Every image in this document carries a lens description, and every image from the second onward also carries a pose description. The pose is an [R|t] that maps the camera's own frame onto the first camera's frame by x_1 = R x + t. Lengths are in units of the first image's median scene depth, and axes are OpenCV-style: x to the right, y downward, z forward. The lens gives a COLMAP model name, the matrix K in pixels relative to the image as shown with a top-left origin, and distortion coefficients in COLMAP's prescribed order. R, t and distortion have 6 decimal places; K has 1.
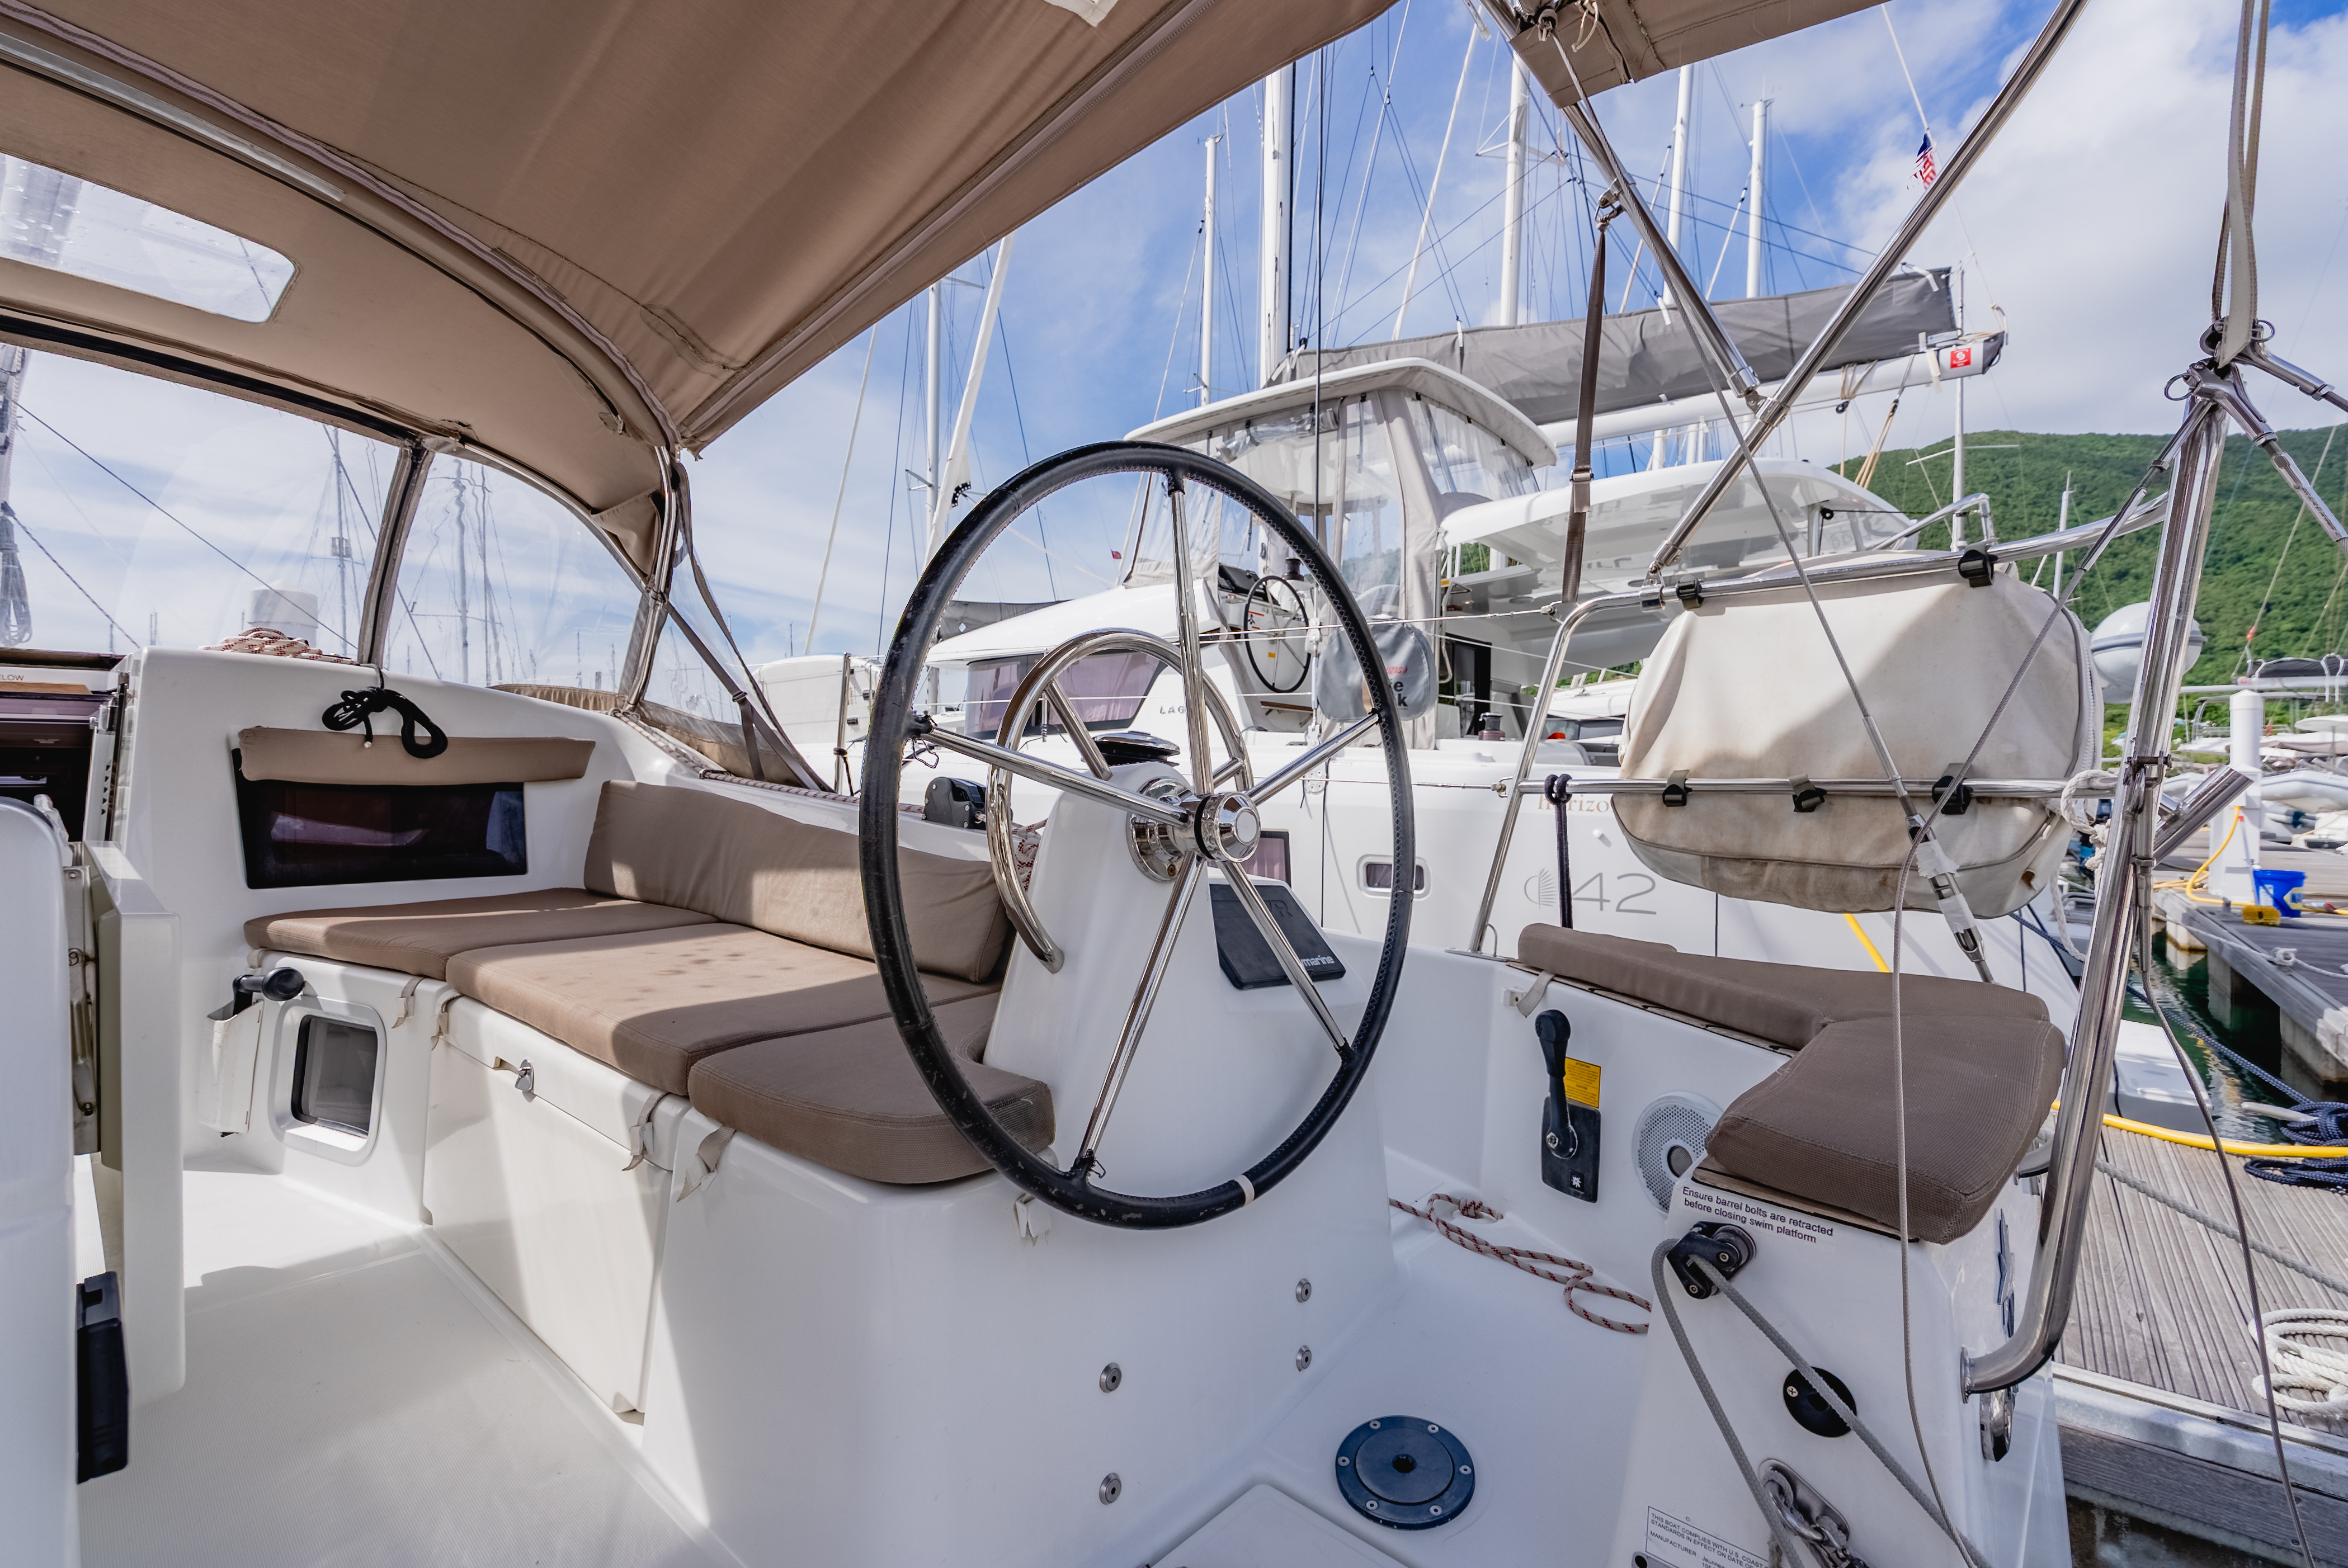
lens RADIAL K [[1024.2, 0, 1179.7], [0, 1024.2, 789.8], [0, 0, 1]] dist [-0.012964, 0.000242]
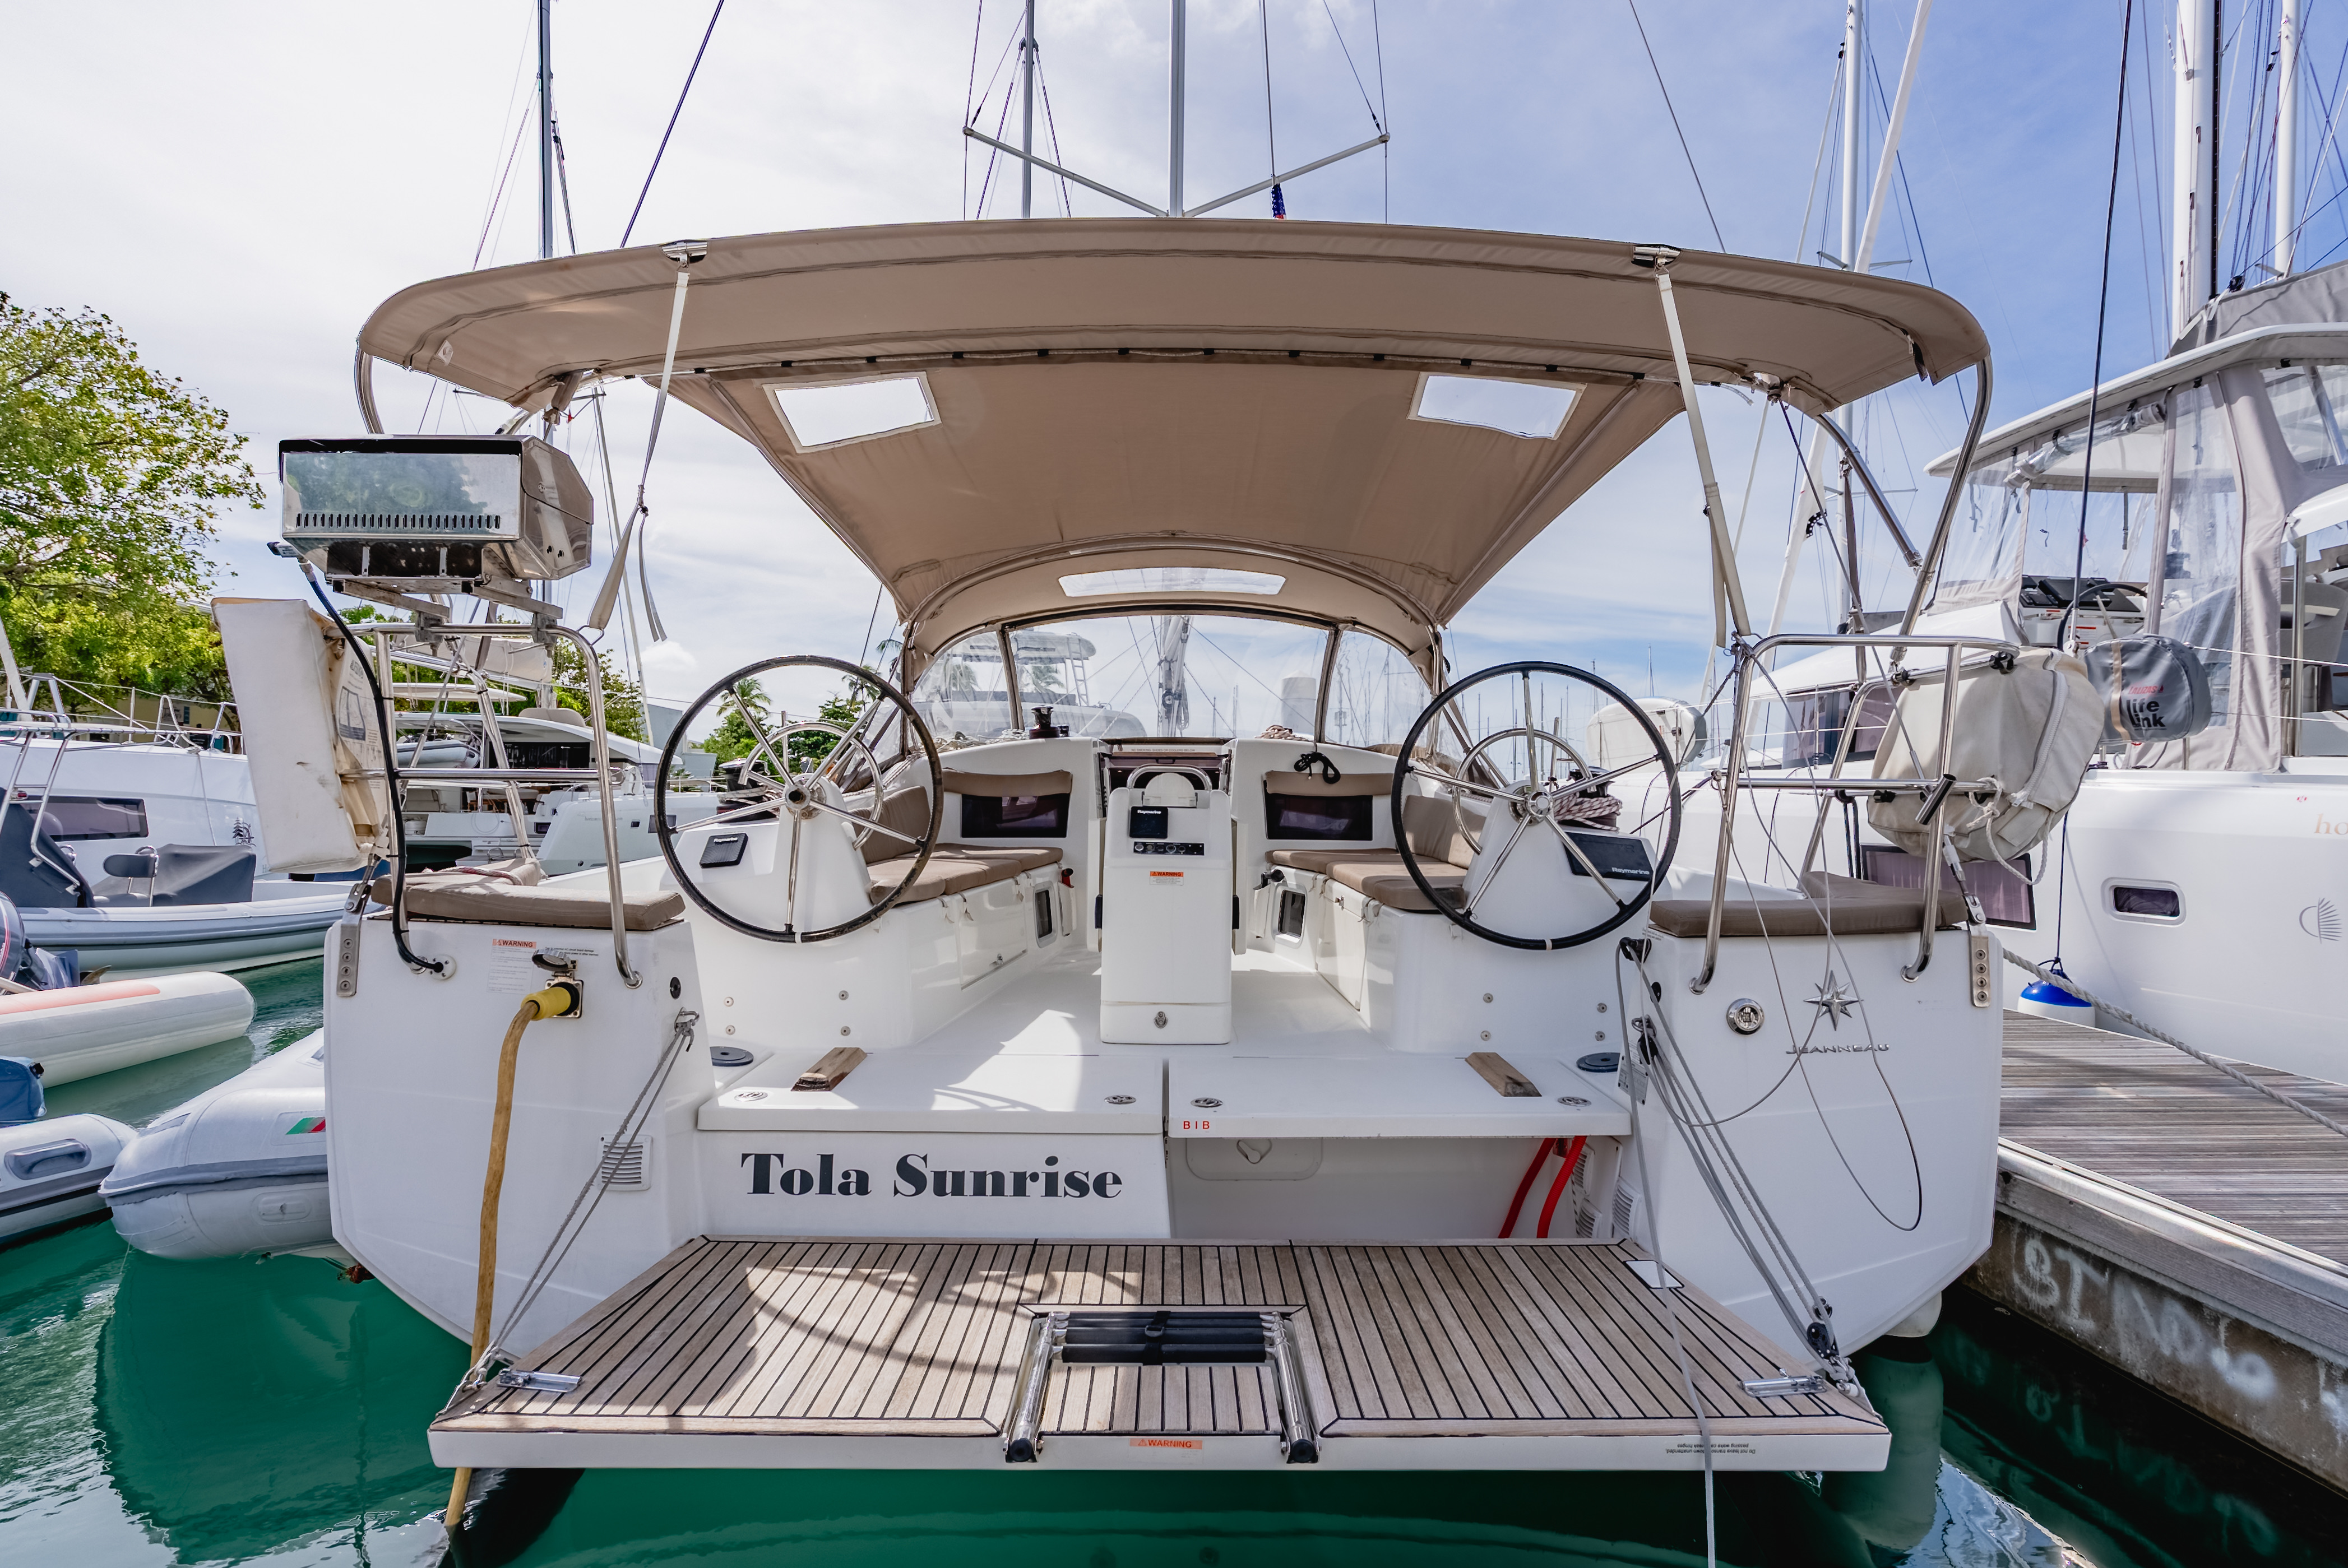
lens RADIAL K [[1062.2, 0, 1168.2], [0, 1062.2, 794.0], [0, 0, 1]] dist [-0.003736, 0.000959]
pose [[0.661174, -0.001730, -0.750231, 0.714543], [-0.020083, 0.999598, -0.020003, 0.042302], [0.749964, 0.028292, 0.660873, -0.740001]]
